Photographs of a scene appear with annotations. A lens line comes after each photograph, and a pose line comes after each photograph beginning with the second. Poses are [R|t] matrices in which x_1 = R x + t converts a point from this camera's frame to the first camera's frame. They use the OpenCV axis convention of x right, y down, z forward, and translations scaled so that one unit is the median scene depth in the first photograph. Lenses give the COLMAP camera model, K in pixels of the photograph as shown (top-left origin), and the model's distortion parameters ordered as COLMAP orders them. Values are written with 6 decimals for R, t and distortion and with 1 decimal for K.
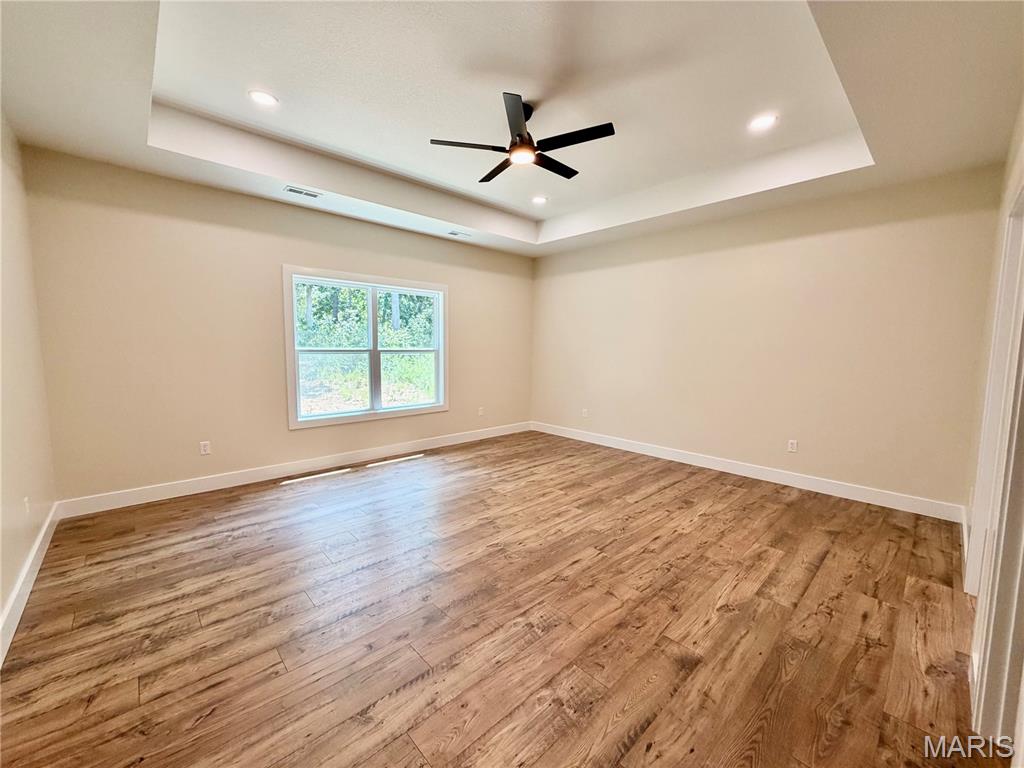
lens RADIAL K [[407.8, 0, 511.1], [0, 407.8, 385.4], [0, 0, 1]] dist [-0.000742, 0.000961]
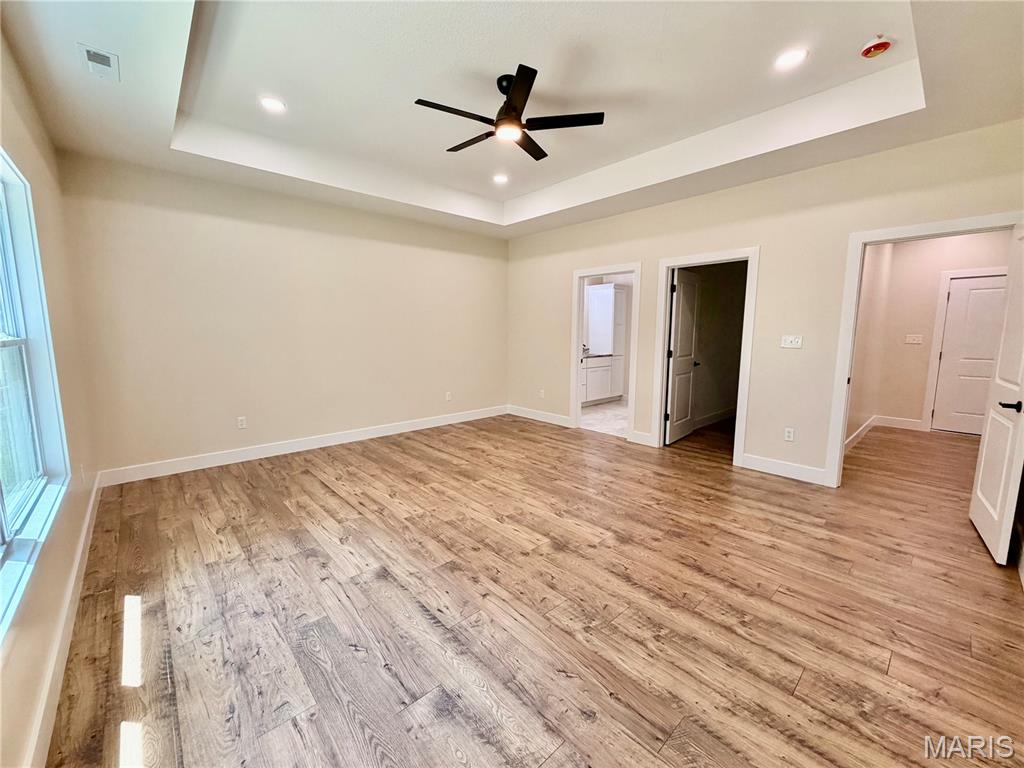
lens RADIAL K [[407.8, 0, 508.7], [0, 407.8, 383.1], [0, 0, 1]] dist [-0.000742, 0.000961]
pose [[0.017792, -0.139477, 0.990066, -0.854167], [0.094543, 0.986020, 0.137208, -0.089326], [-0.995362, 0.091163, 0.030730, 0.859097]]
